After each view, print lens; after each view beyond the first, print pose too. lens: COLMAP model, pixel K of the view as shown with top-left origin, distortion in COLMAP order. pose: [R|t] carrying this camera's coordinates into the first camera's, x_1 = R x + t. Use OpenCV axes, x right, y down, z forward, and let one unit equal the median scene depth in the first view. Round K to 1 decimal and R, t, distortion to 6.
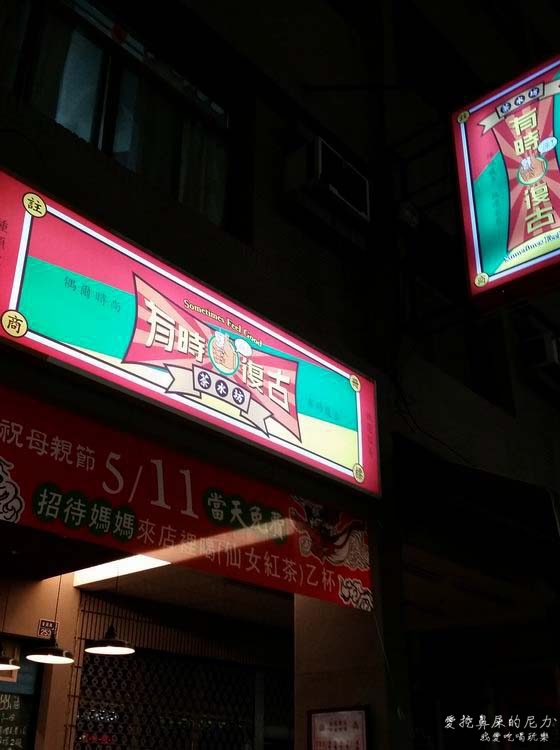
lens RADIAL K [[798.3, 0, 282.7], [0, 798.3, 389.8], [0, 0, 1]] dist [0.045694, 0.000000]
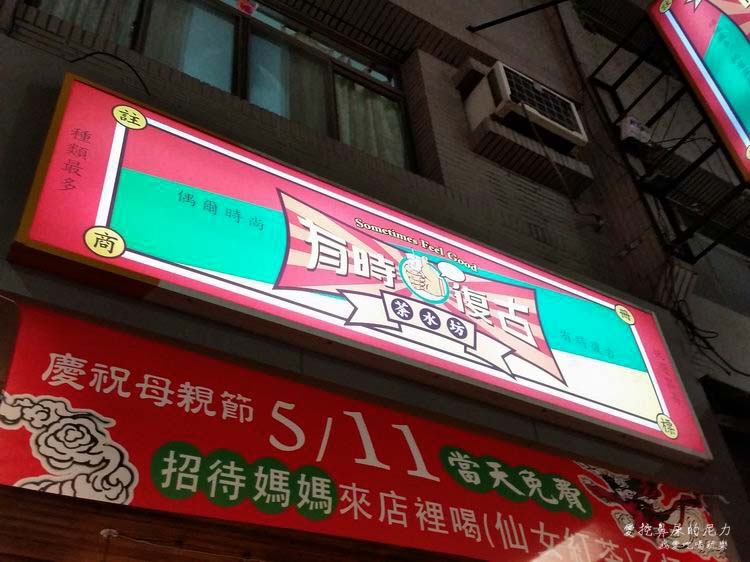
lens RADIAL K [[798.3, 0, 369.1], [0, 798.3, 281.4], [0, 0, 1]] dist [0.045694, 0.000000]
pose [[0.945167, -0.268407, -0.186057, 0.013504], [0.207805, 0.933758, -0.291398, 0.140175], [0.251945, 0.236756, 0.938334, 0.245127]]
